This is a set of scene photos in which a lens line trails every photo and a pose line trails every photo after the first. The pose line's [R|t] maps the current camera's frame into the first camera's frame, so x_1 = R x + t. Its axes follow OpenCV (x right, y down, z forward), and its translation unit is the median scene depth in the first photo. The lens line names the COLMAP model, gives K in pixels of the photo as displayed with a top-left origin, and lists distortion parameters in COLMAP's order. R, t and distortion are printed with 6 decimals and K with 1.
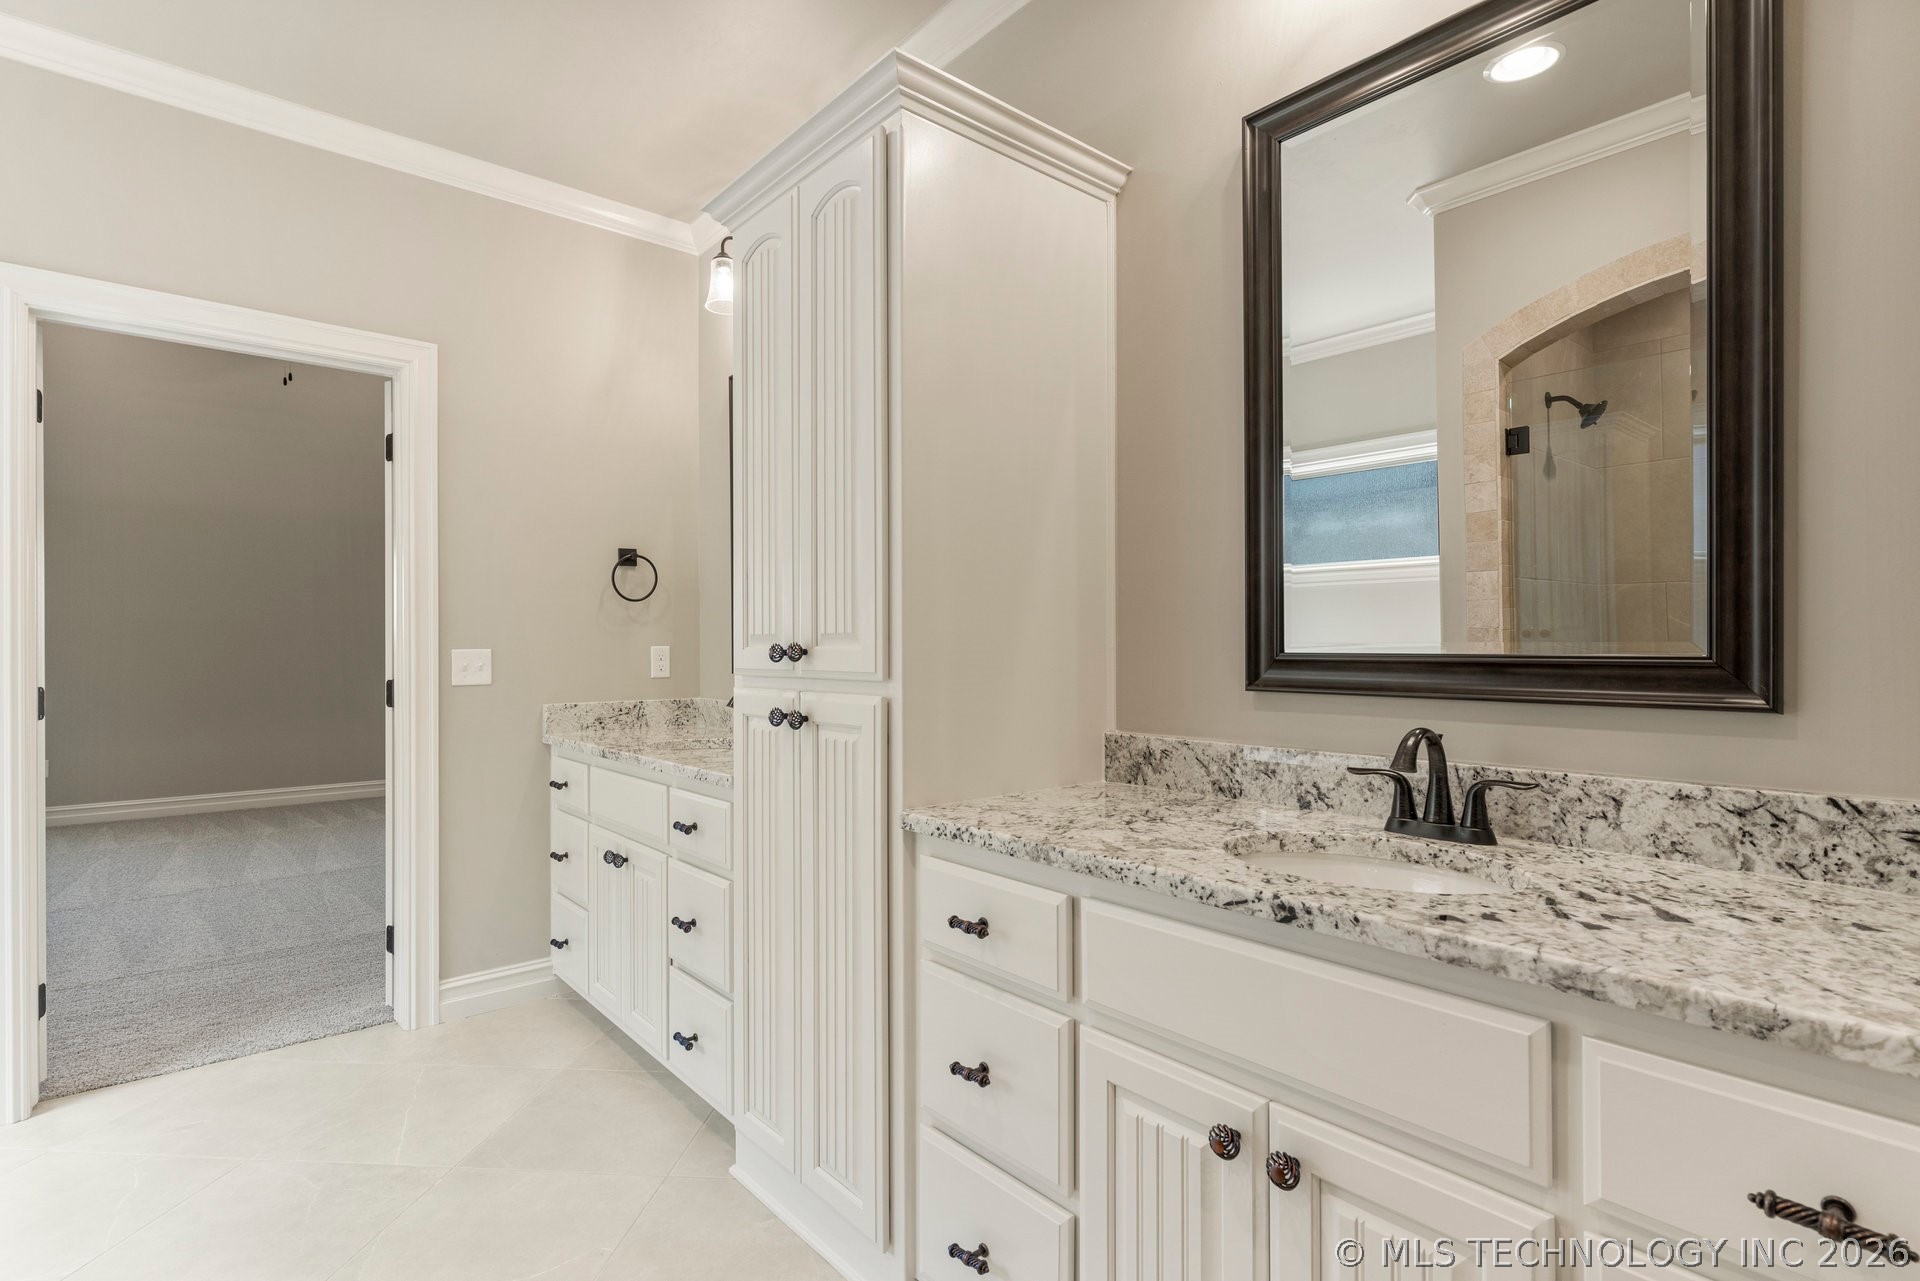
lens RADIAL K [[918.9, 0, 945.2], [0, 918.9, 644.8], [0, 0, 1]] dist [0.003176, -0.000790]
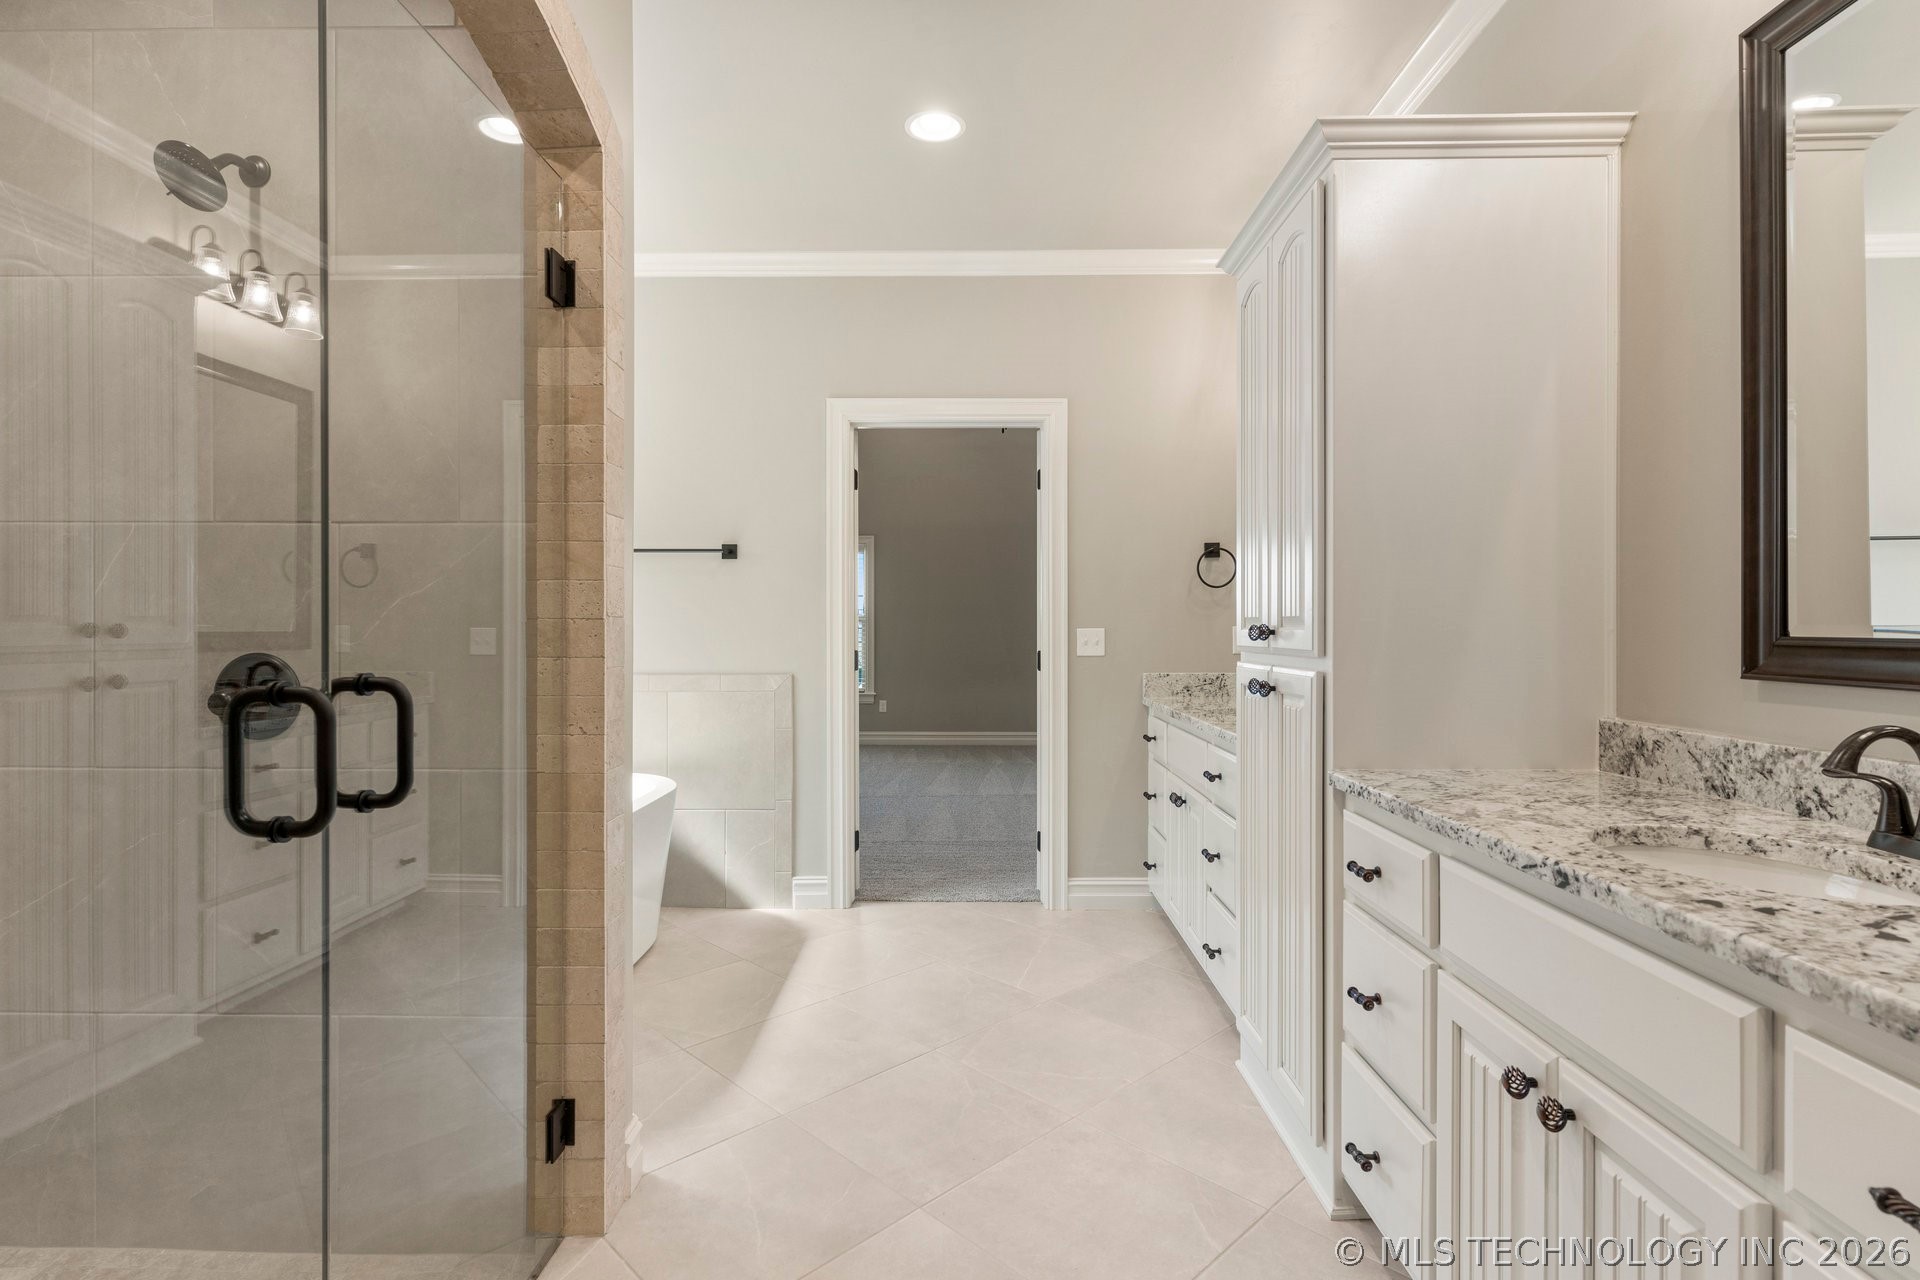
lens RADIAL K [[918.9, 0, 971.4], [0, 918.9, 631.7], [0, 0, 1]] dist [0.003176, -0.000790]
pose [[0.760255, 0.005784, -0.649599, 0.325875], [-0.000153, 0.999962, 0.008724, -0.003369], [0.649625, -0.006533, 0.760227, -0.156574]]
